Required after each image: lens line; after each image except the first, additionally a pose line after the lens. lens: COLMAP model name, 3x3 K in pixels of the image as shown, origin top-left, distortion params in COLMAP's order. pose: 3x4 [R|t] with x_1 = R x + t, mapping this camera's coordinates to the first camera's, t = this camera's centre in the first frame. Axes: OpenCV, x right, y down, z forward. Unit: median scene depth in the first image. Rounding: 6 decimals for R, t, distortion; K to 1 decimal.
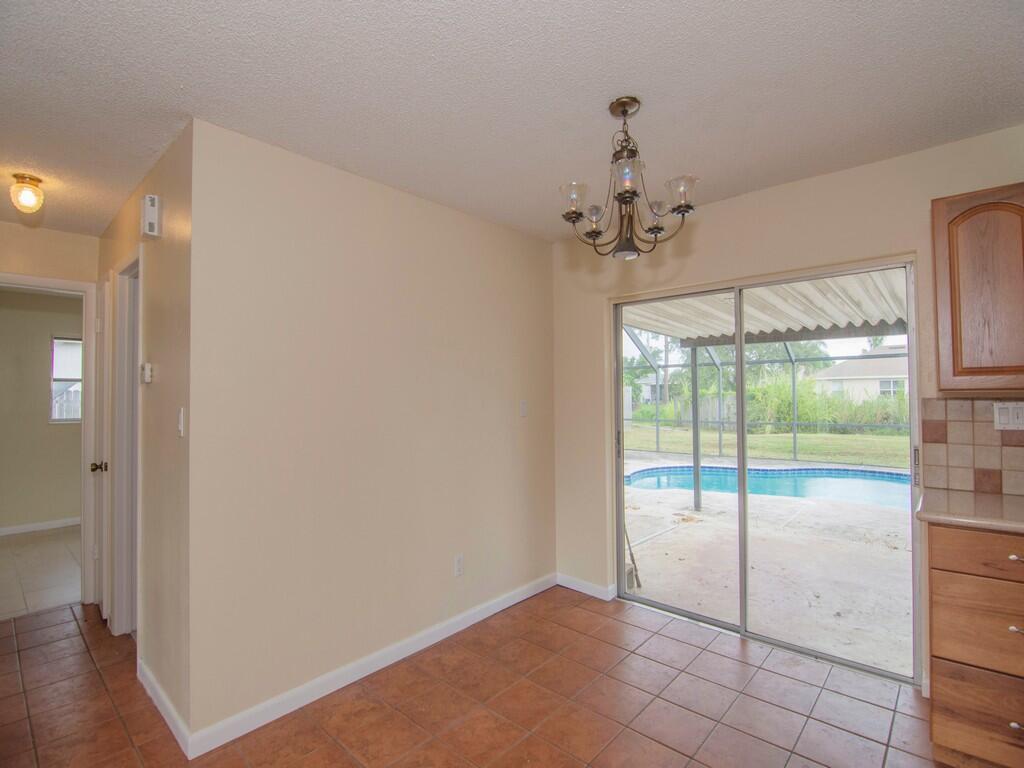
lens RADIAL K [[493.7, 0, 505.9], [0, 493.7, 384.3], [0, 0, 1]] dist [-0.010904, -0.003229]
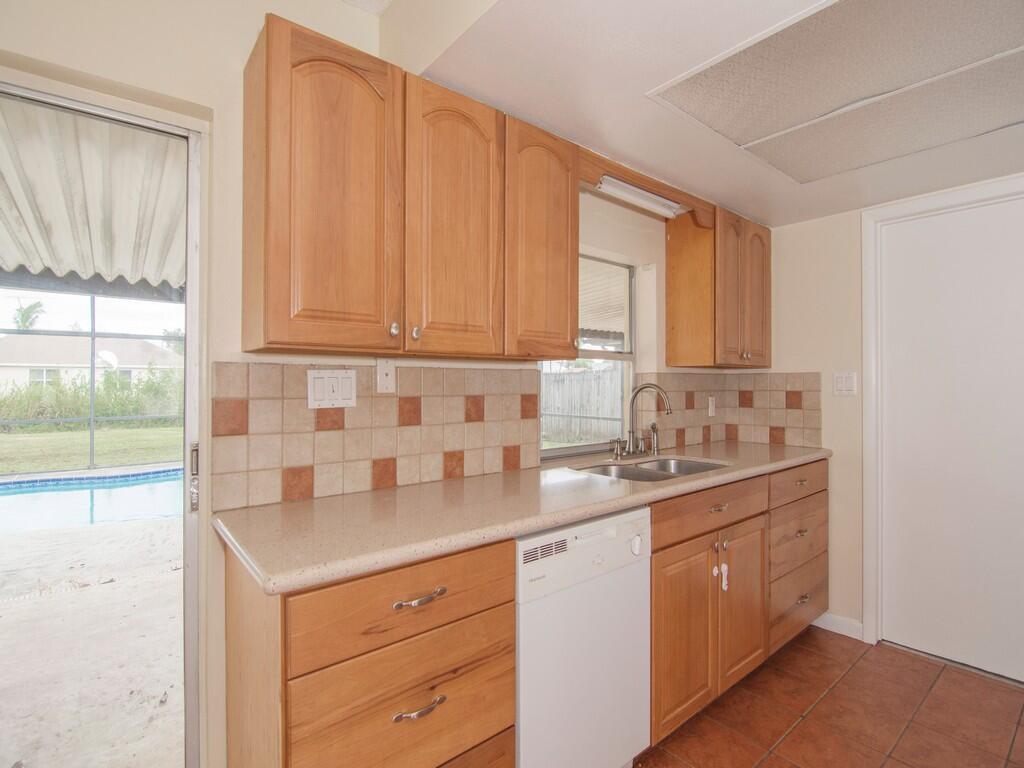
lens RADIAL K [[493.7, 0, 517.8], [0, 493.7, 380.8], [0, 0, 1]] dist [-0.010904, -0.003229]
pose [[0.124255, 0.013967, 0.992152, 0.314771], [-0.021672, 0.999701, -0.011360, 0.050945], [-0.992014, -0.020090, 0.124520, 0.573921]]
